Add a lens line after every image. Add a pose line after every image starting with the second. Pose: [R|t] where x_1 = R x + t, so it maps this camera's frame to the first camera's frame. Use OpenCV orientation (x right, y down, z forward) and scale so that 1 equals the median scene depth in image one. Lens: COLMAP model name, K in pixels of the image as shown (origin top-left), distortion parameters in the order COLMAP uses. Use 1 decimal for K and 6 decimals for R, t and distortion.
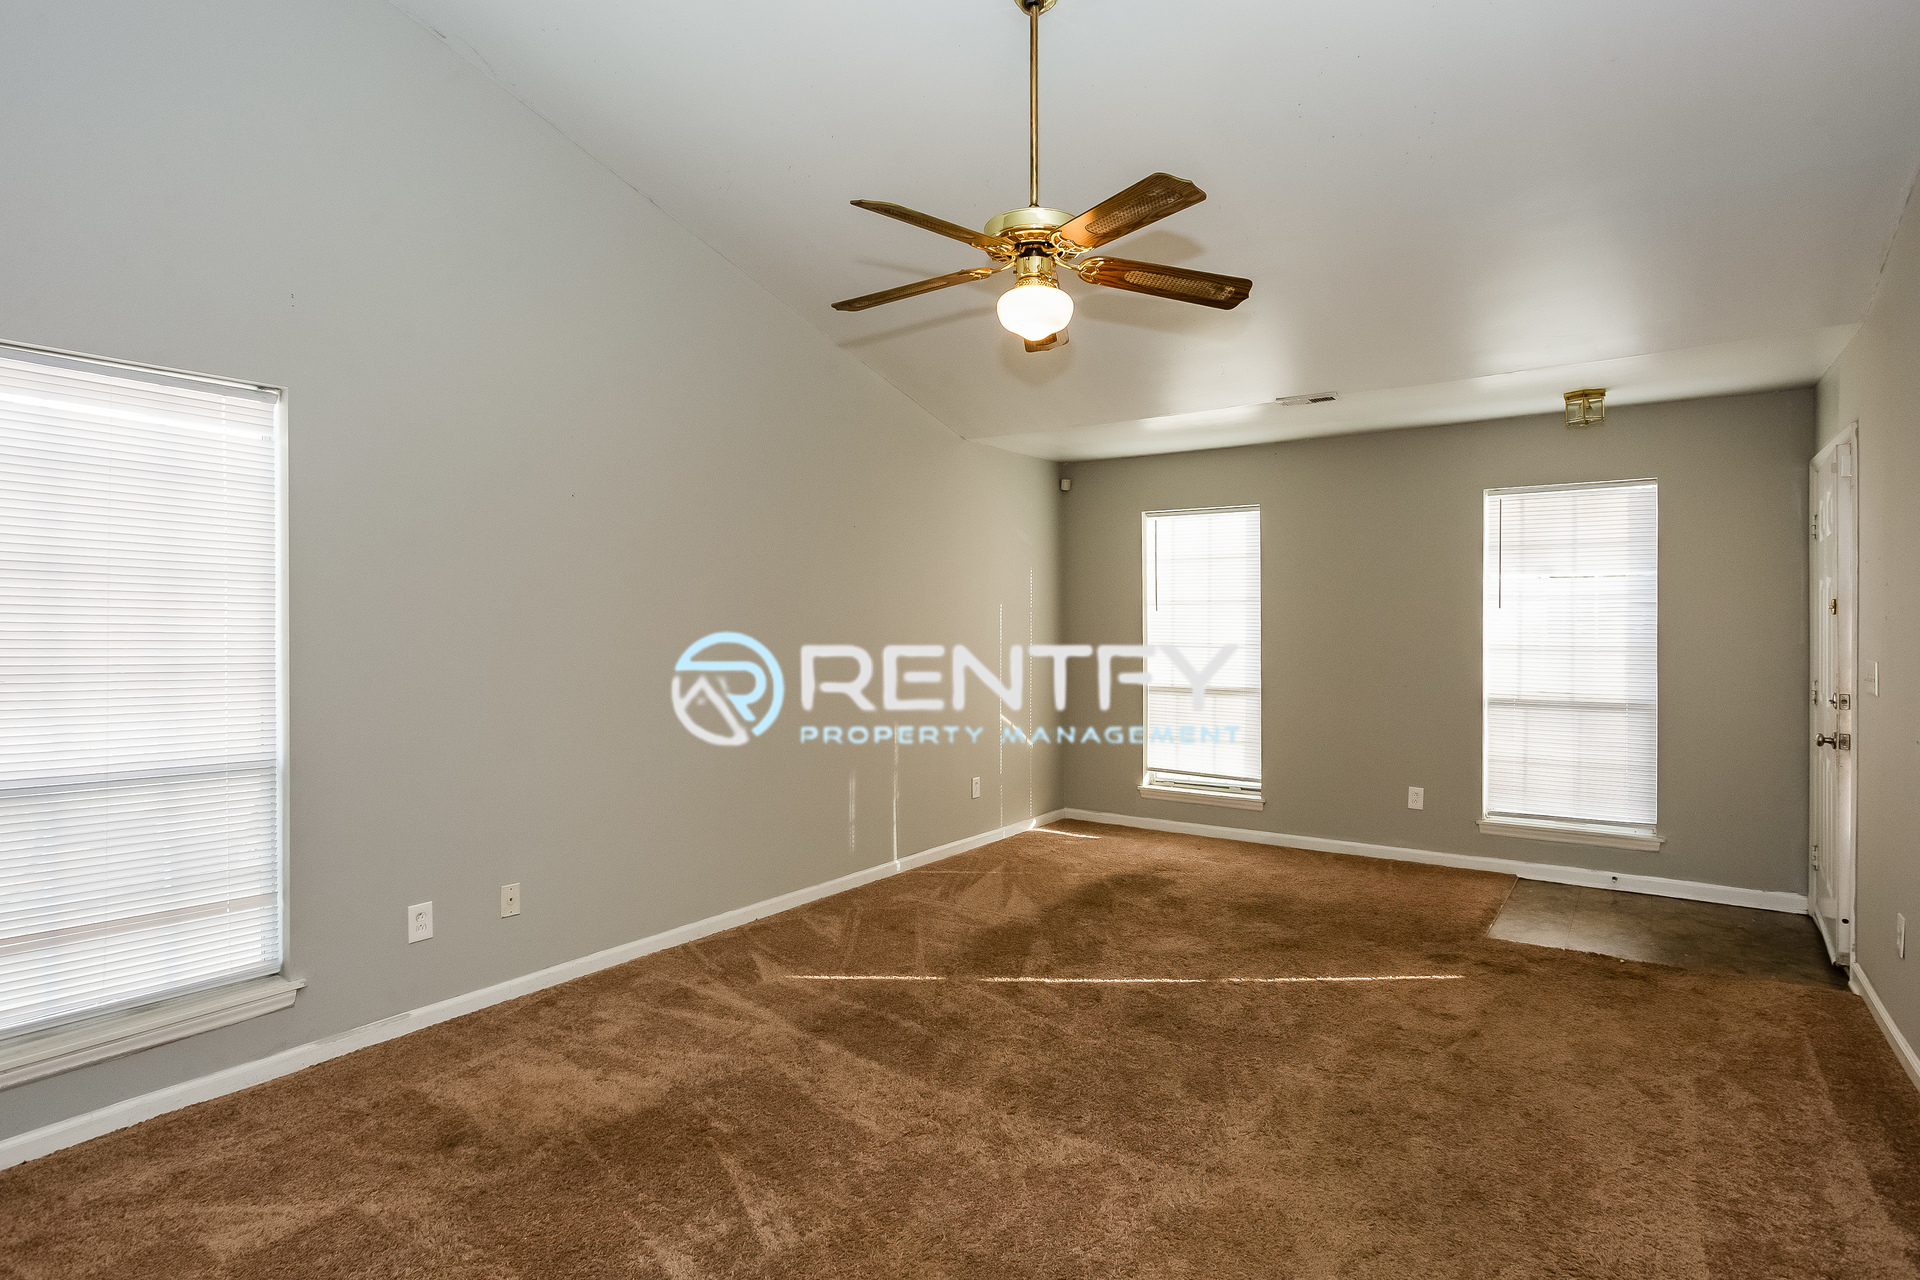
lens RADIAL K [[974.9, 0, 952.9], [0, 974.9, 638.4], [0, 0, 1]] dist [-0.000739, 0.001016]
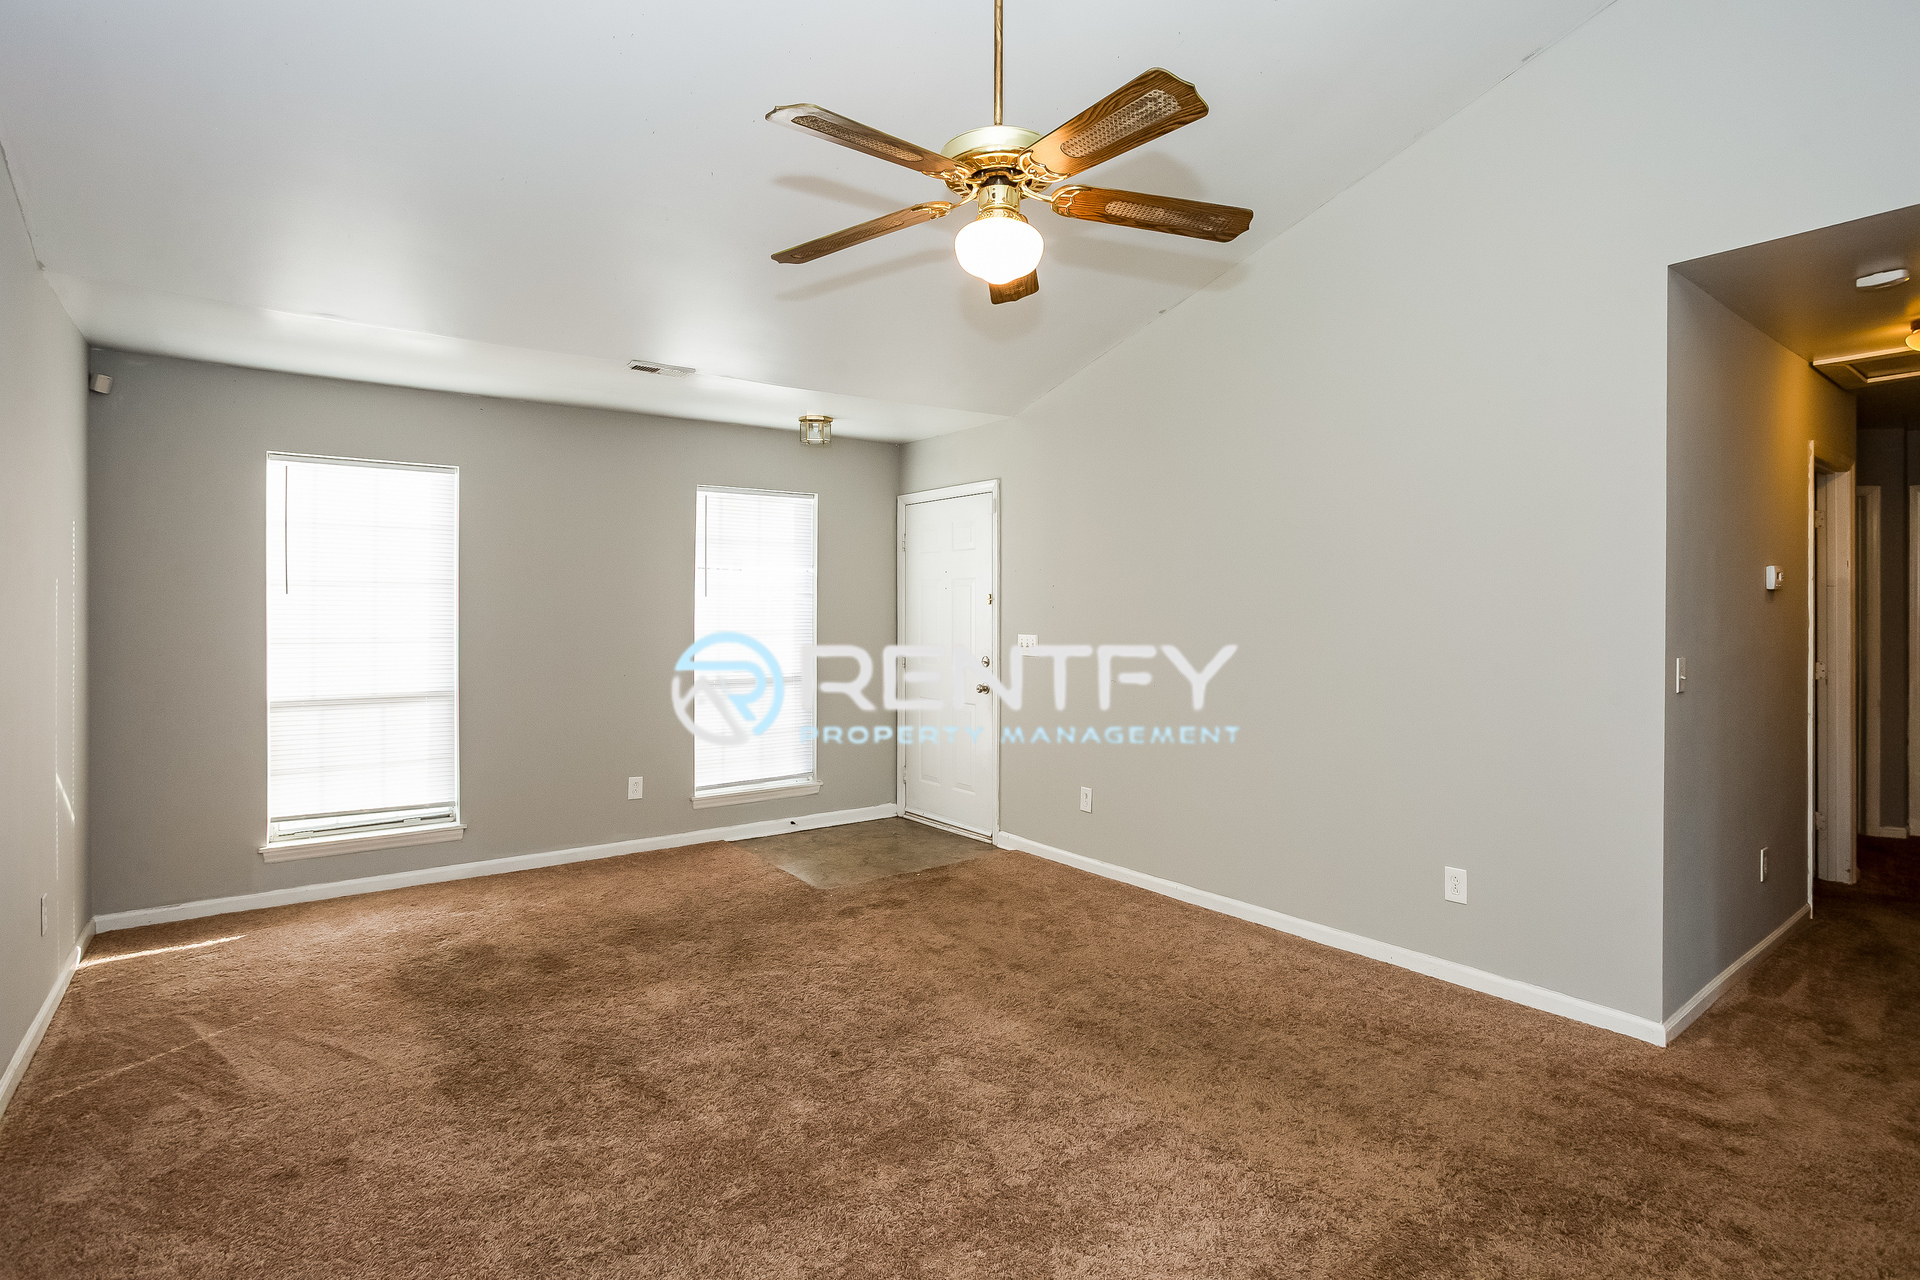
lens RADIAL K [[974.9, 0, 949.4], [0, 974.9, 620.1], [0, 0, 1]] dist [-0.000739, 0.001016]
pose [[0.322148, -0.005748, 0.946672, -0.370776], [0.018622, 0.999827, -0.000266, -0.000283], [-0.946506, 0.017715, 0.322199, 0.392218]]
